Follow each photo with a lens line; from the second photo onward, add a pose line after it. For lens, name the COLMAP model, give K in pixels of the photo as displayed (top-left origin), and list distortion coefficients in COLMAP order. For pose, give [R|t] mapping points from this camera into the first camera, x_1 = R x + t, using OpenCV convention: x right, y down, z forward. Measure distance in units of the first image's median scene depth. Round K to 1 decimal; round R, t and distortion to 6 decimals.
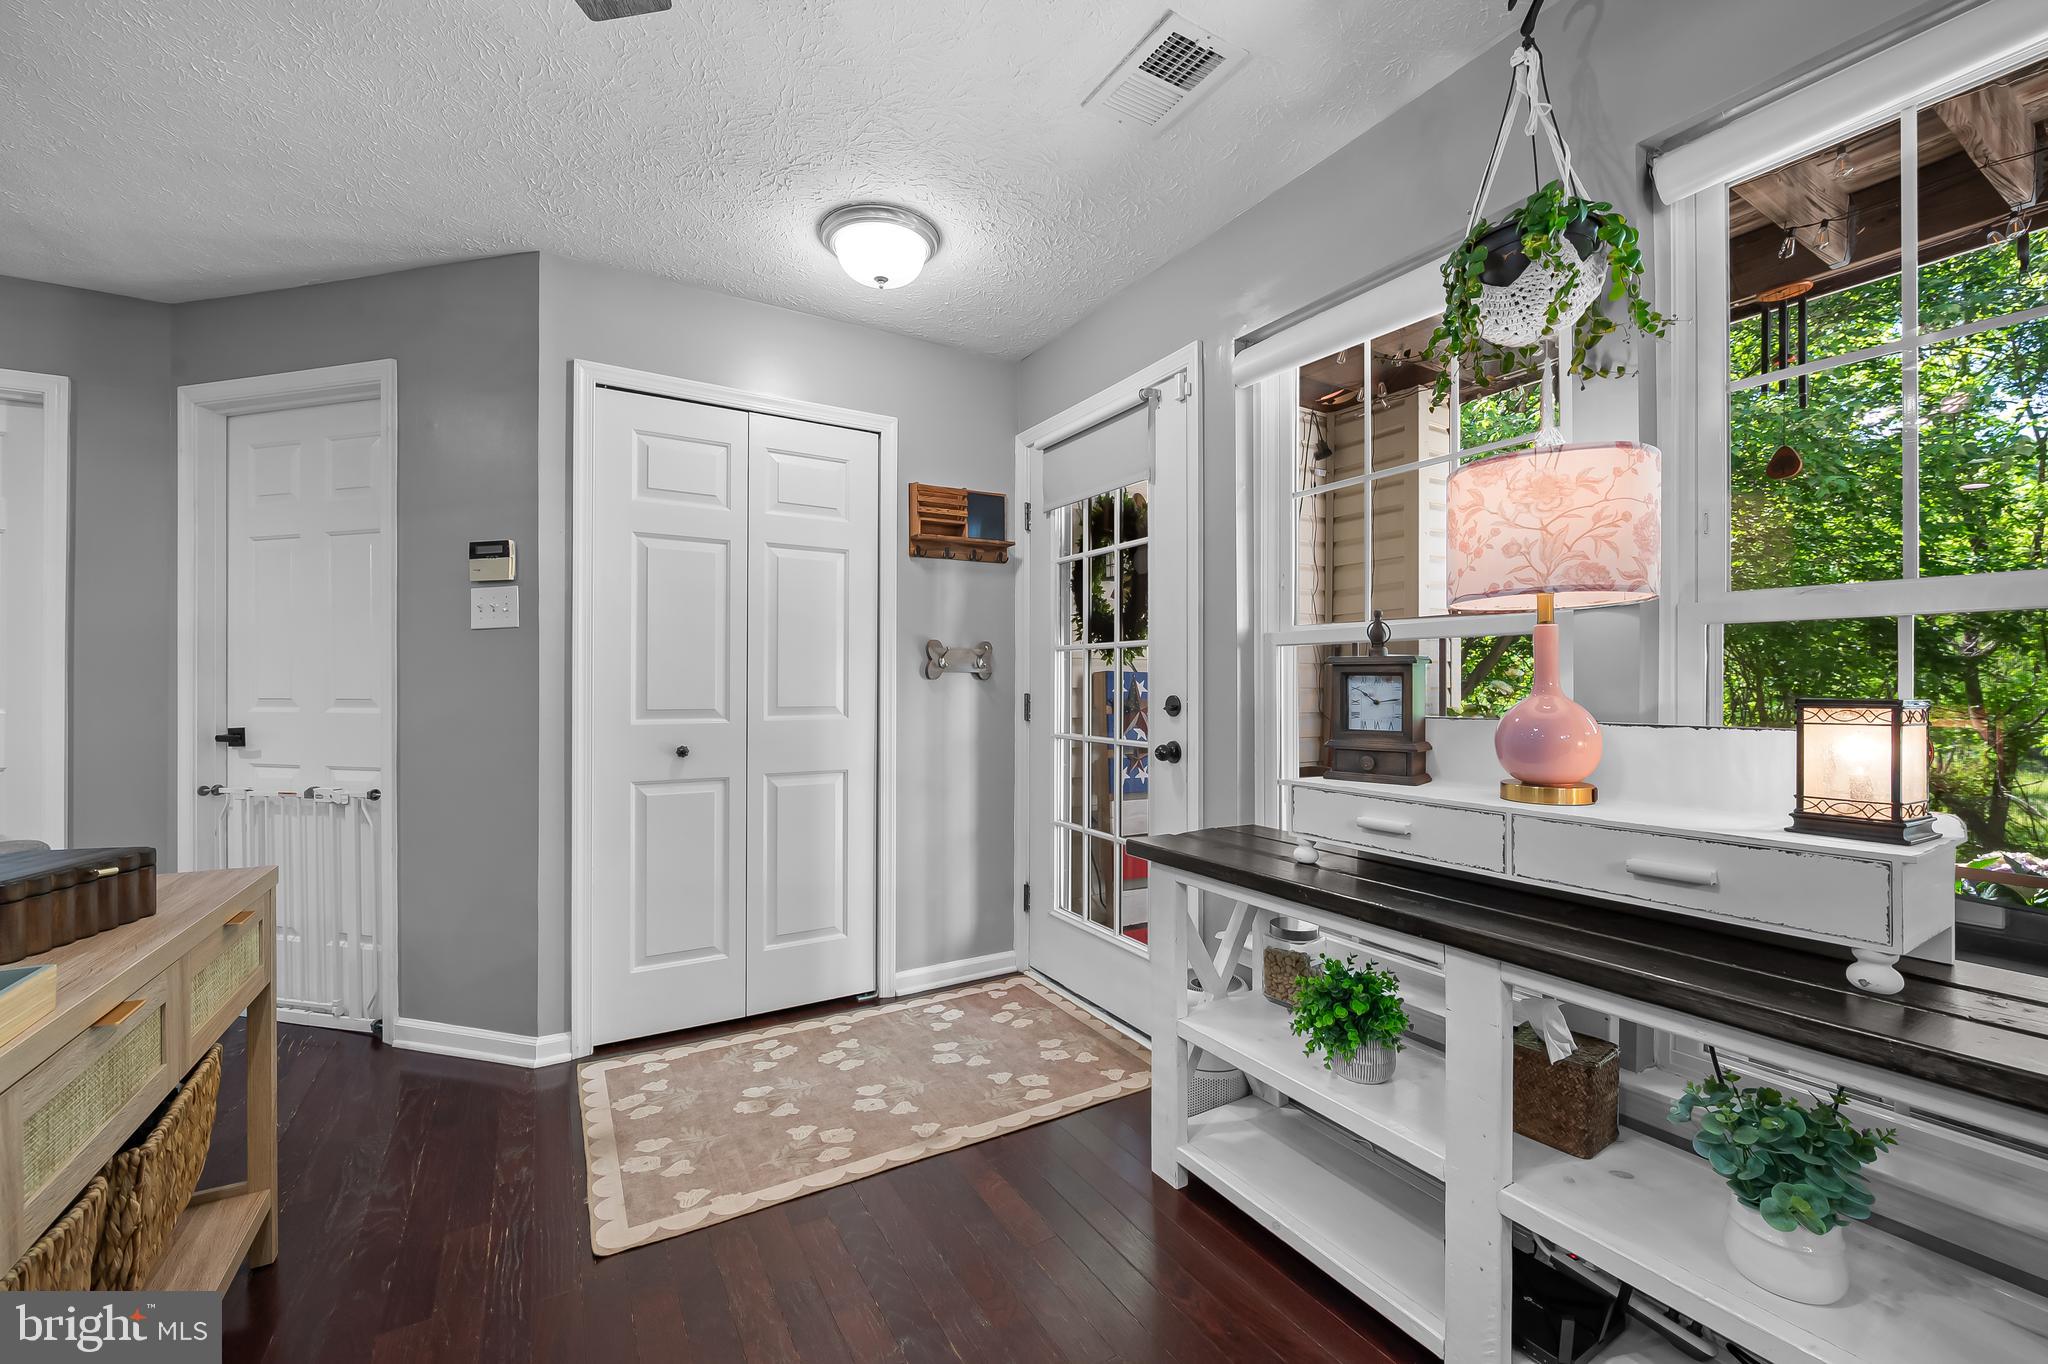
lens RADIAL K [[818.3, 0, 1031.0], [0, 818.3, 682.8], [0, 0, 1]] dist [-0.007824, -0.000354]
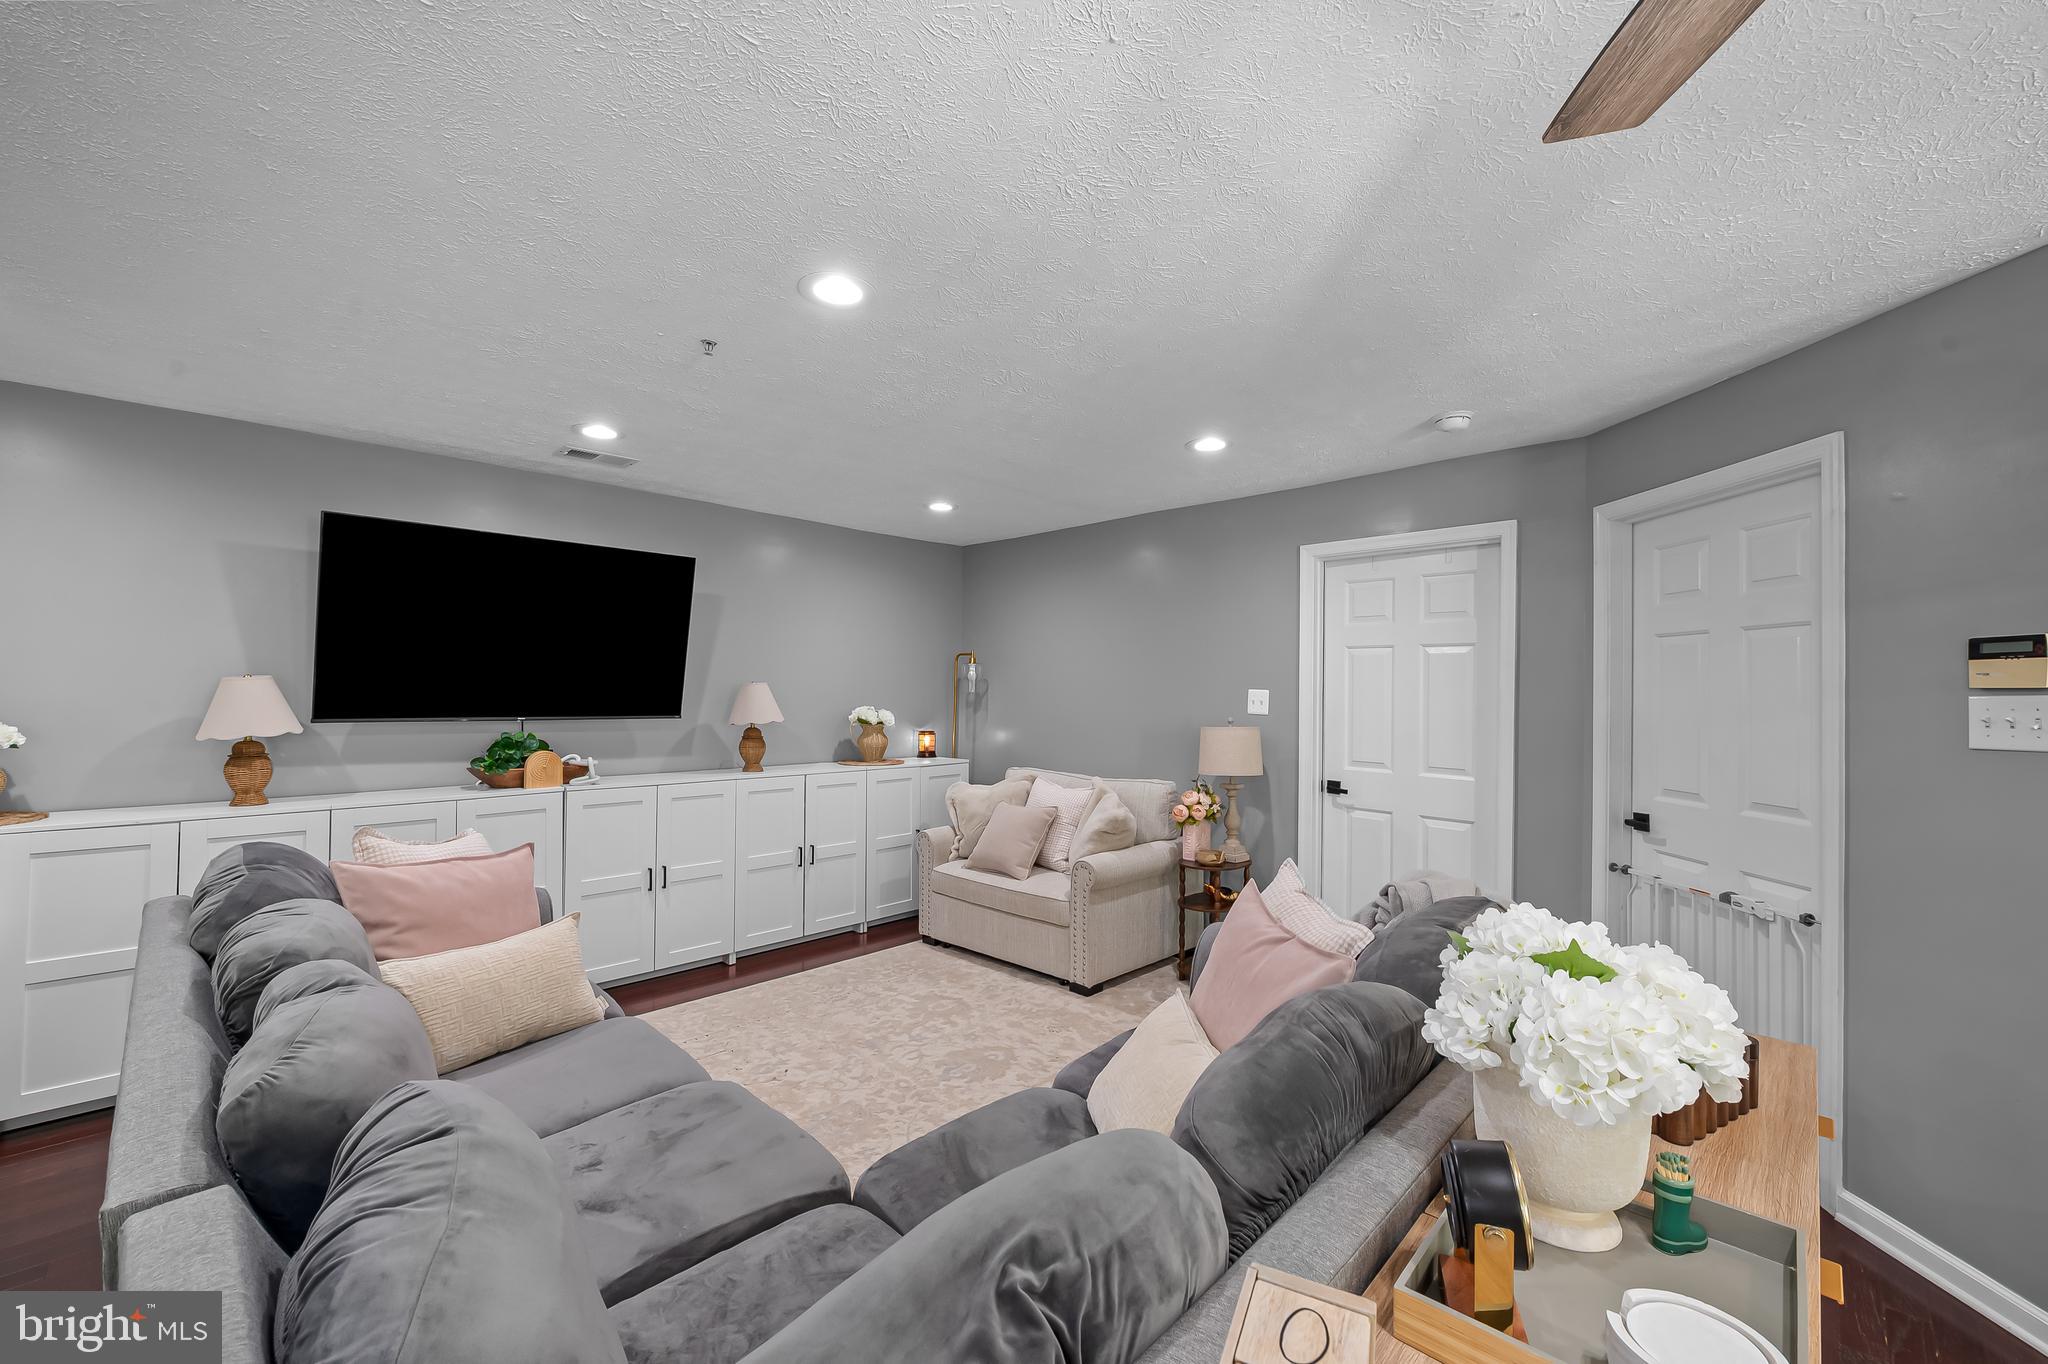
lens RADIAL K [[818.3, 0, 1031.0], [0, 818.3, 682.8], [0, 0, 1]] dist [-0.007824, -0.000354]
pose [[0.266614, -0.005005, -0.963790, -0.196302], [-0.012868, 0.999879, -0.008752, -0.120162], [0.963718, 0.014736, 0.266517, -0.078839]]
